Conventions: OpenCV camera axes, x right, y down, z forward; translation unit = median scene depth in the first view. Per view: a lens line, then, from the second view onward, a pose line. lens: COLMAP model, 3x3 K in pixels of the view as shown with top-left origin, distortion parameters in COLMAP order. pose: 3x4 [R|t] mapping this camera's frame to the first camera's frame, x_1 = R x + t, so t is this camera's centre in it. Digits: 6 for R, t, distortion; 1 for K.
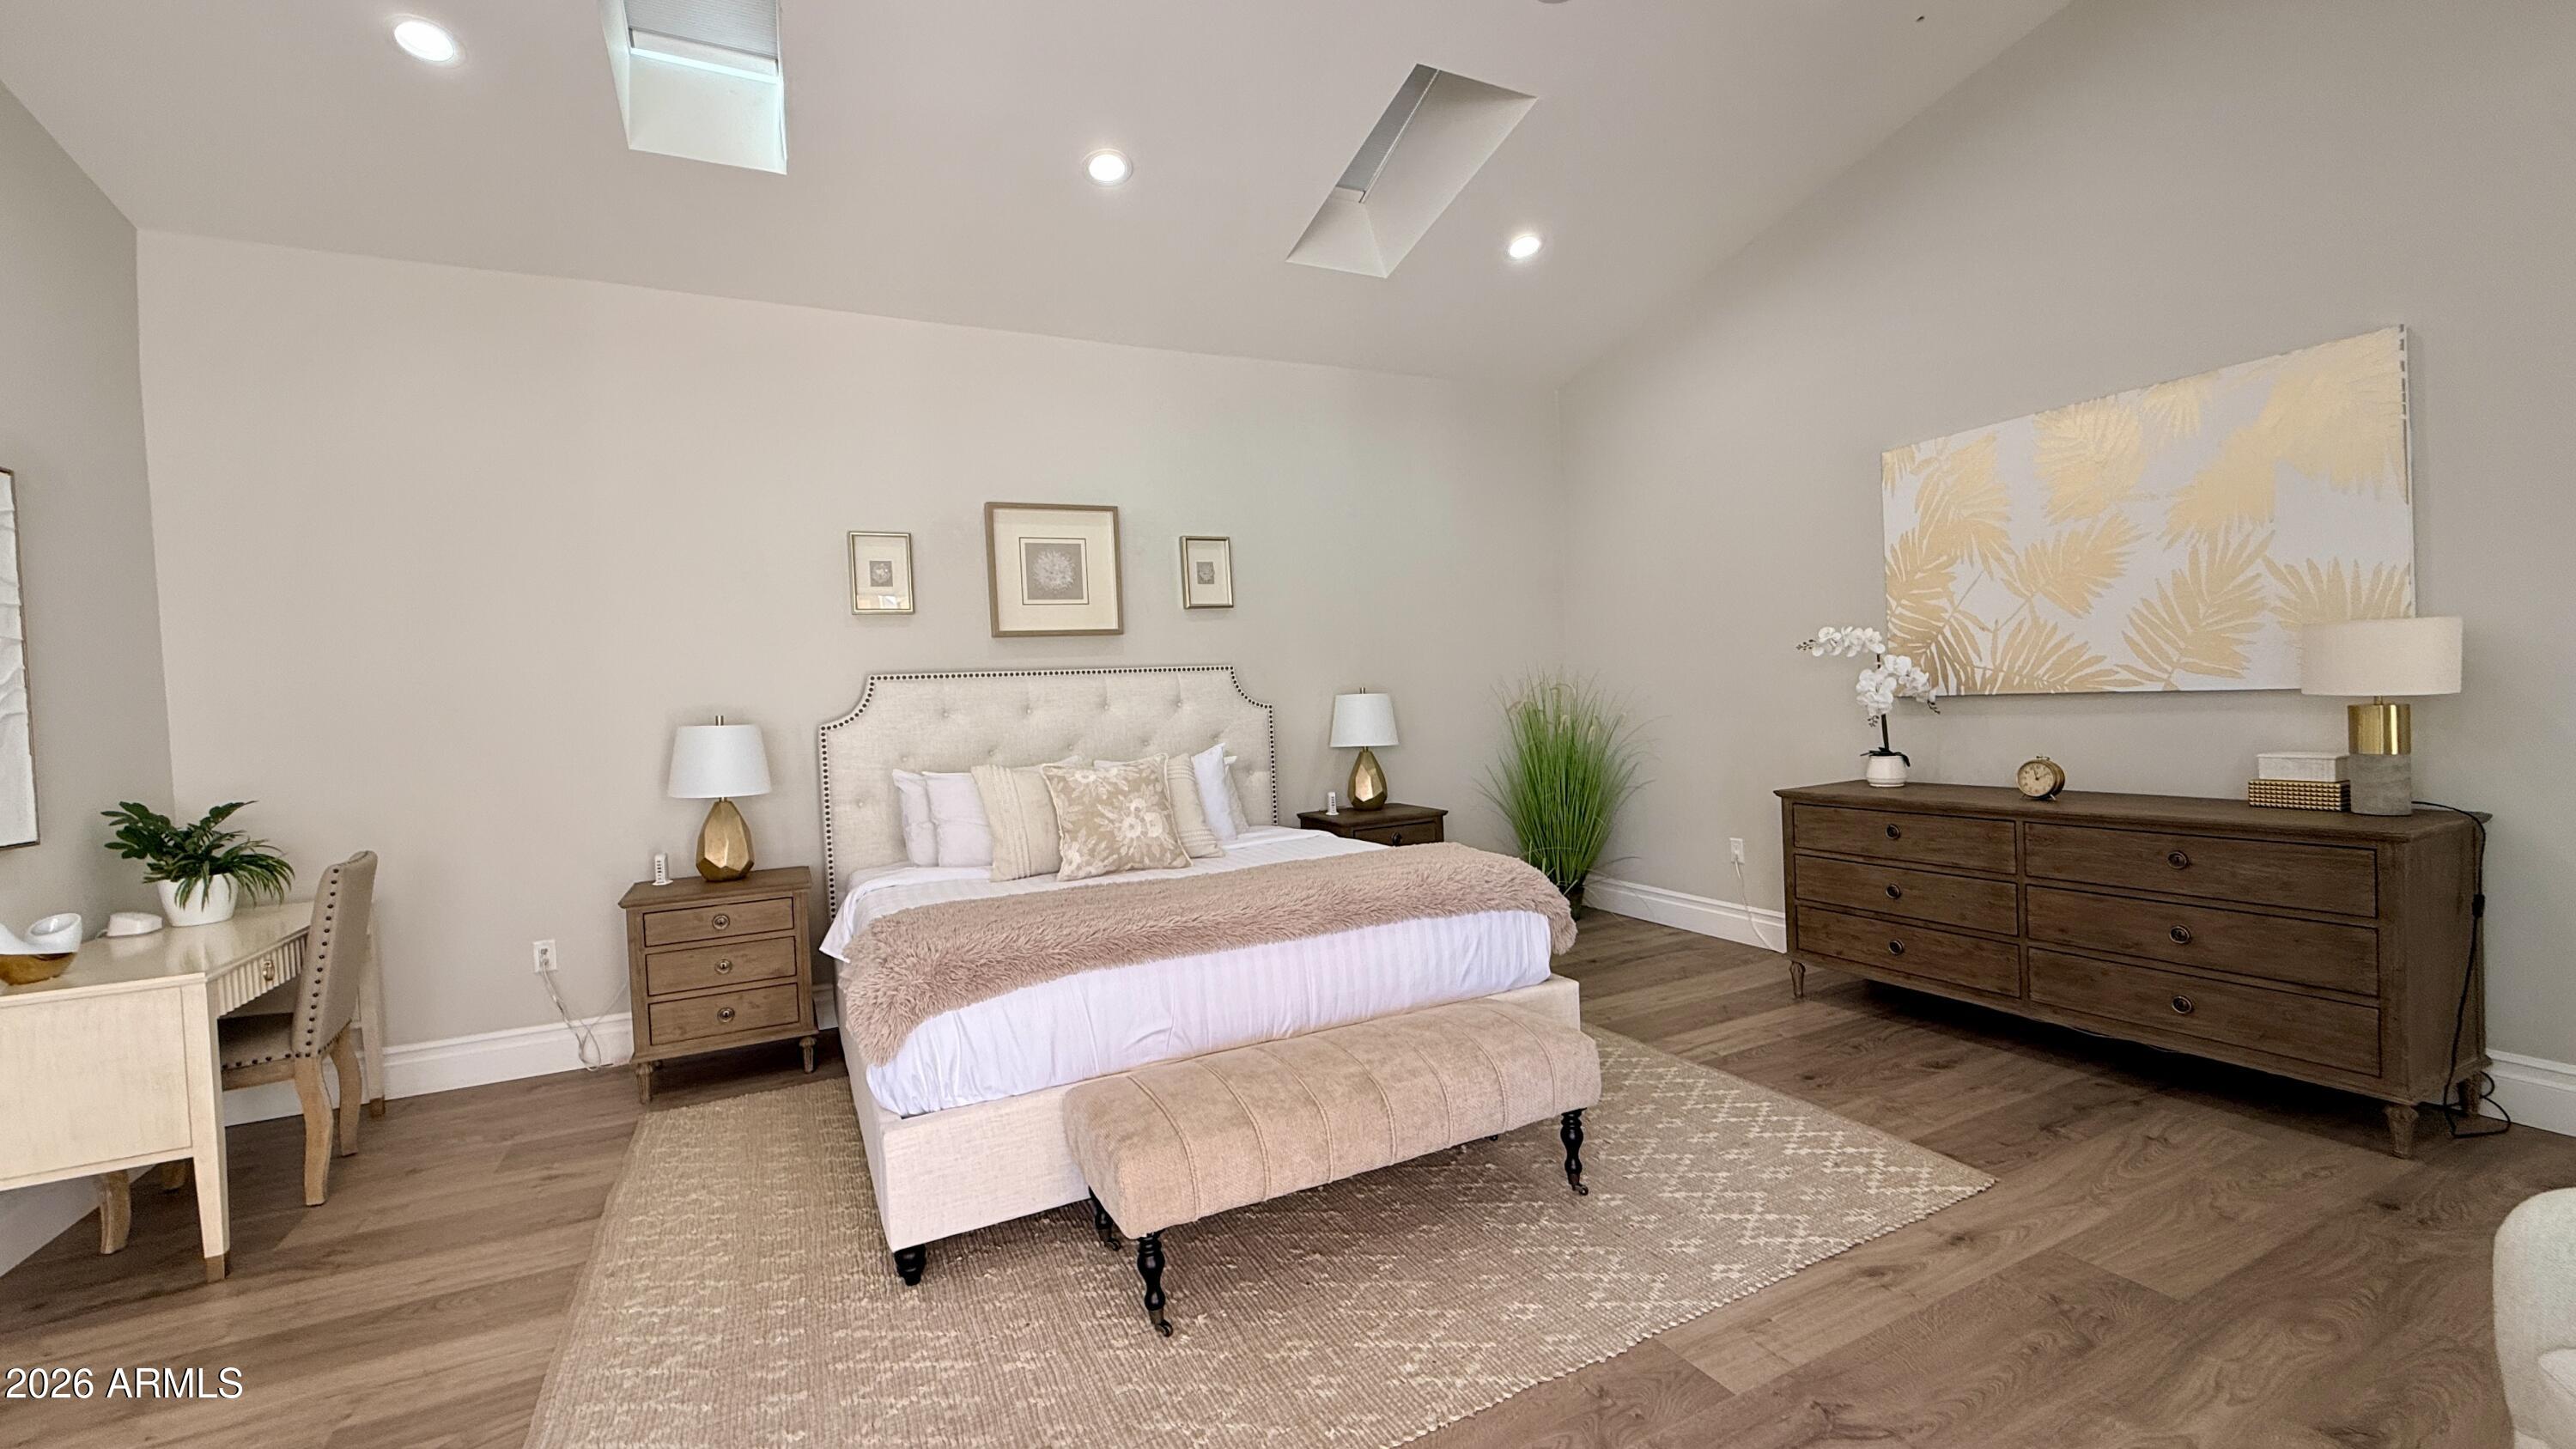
lens RADIAL K [[1035.9, 0, 1288.0], [0, 1035.9, 724.5], [0, 0, 1]] dist [-0.000374, -0.000281]
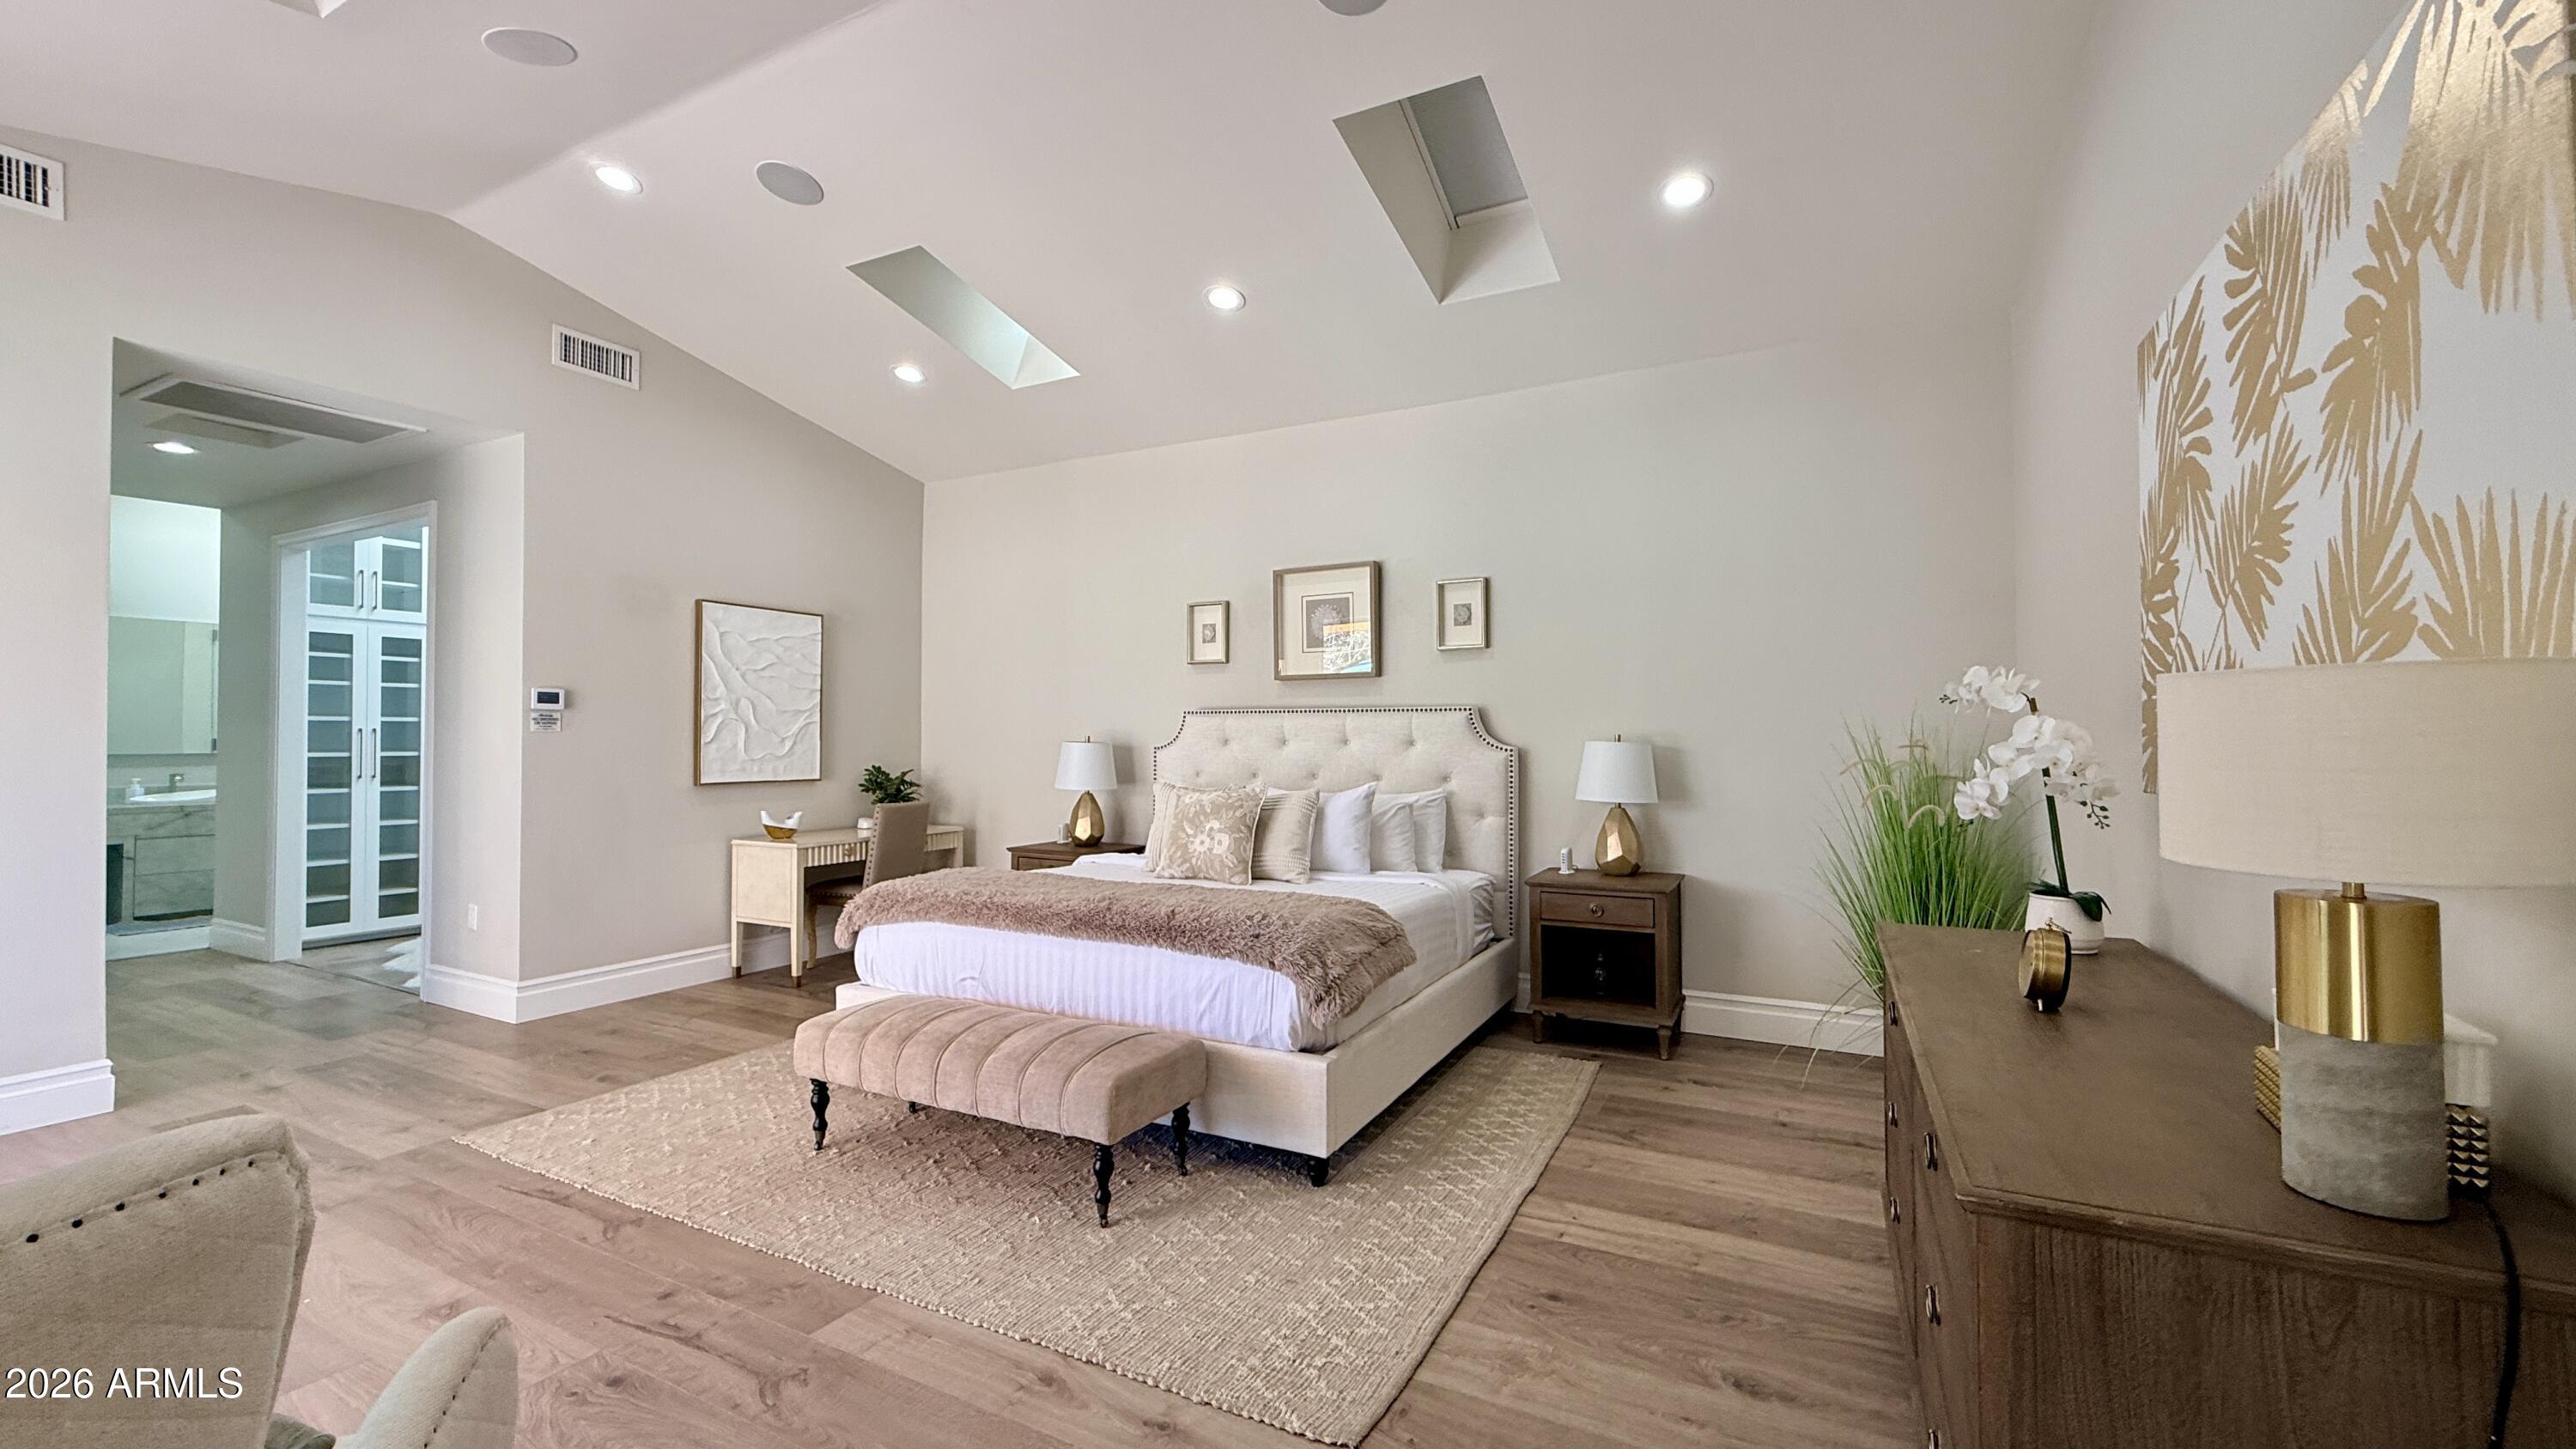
lens RADIAL K [[1041.6, 0, 1288.0], [0, 1041.6, 724.5], [0, 0, 1]] dist [0.001457, 0.000316]
pose [[0.579438, 0.033111, -0.814343, 0.862605], [-0.047398, 0.998852, 0.006887, -0.050014], [0.813637, 0.034608, 0.580342, 0.361955]]
